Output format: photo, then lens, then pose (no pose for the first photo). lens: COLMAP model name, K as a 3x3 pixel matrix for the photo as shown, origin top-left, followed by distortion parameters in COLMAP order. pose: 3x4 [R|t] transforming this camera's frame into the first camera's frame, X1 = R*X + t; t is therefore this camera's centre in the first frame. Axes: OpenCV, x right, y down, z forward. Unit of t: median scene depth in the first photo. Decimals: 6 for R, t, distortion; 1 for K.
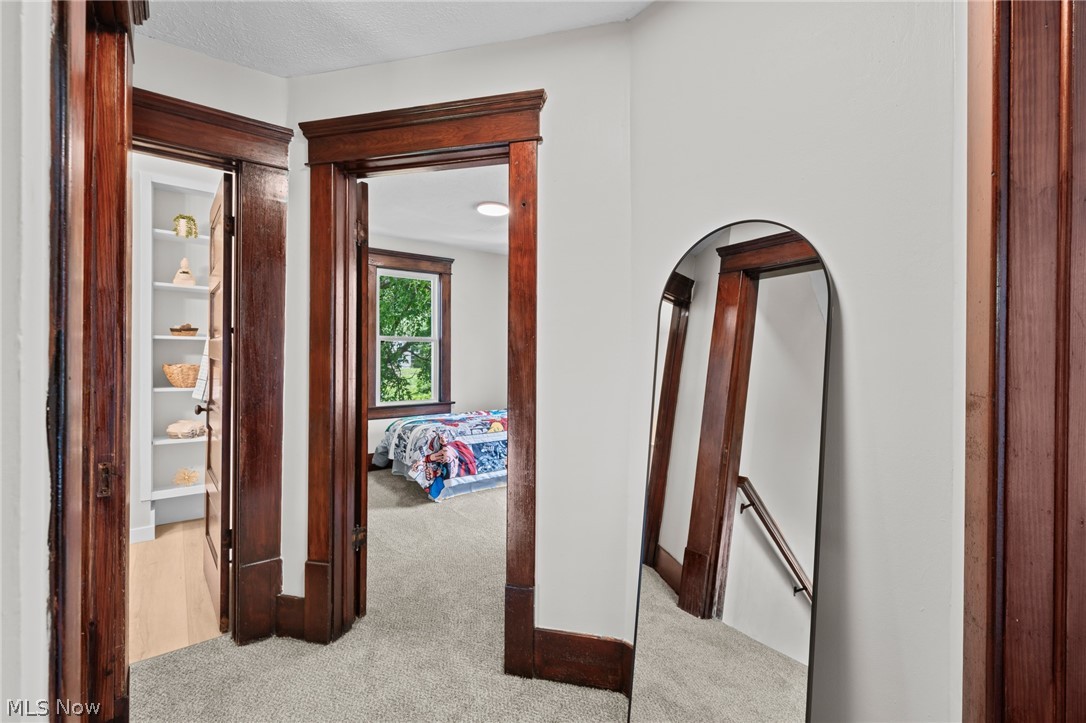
lens RADIAL K [[477.8, 0, 543.0], [0, 477.8, 361.5], [0, 0, 1]] dist [0.003129, 0.000137]
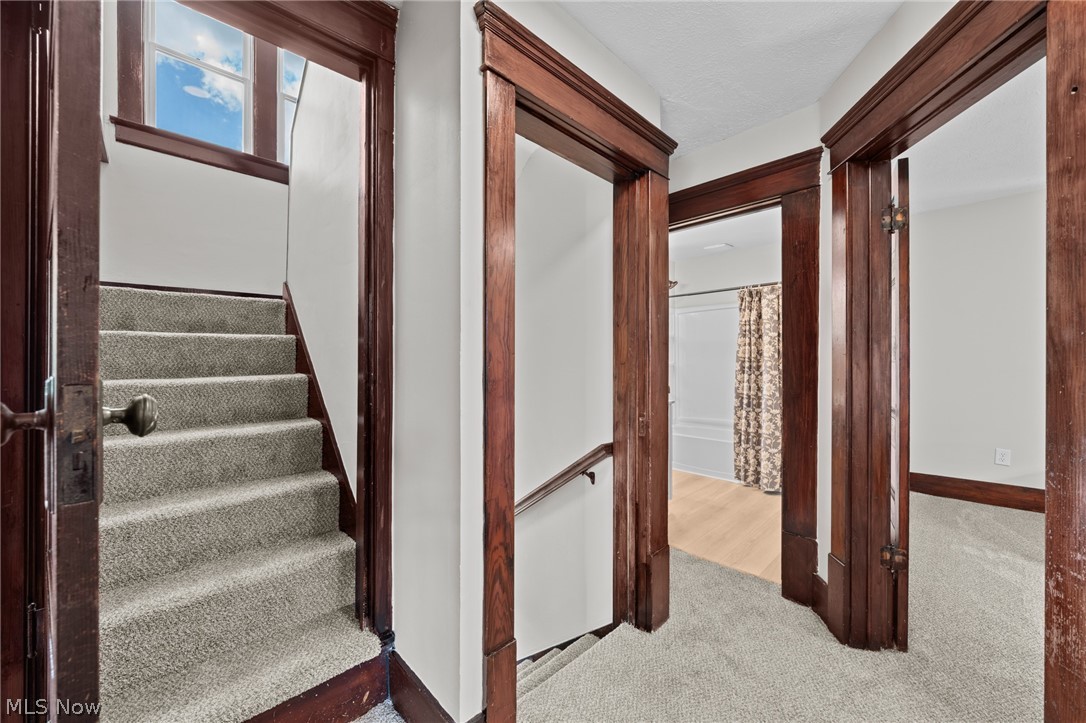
lens RADIAL K [[435.4, 0, 543.0], [0, 435.4, 361.5], [0, 0, 1]] dist [-0.001577, -0.000051]
pose [[0.081889, 0.002452, -0.996638, 0.404017], [-0.004538, 0.999988, 0.002087, 0.000489], [0.996631, 0.004352, 0.081899, 0.299963]]
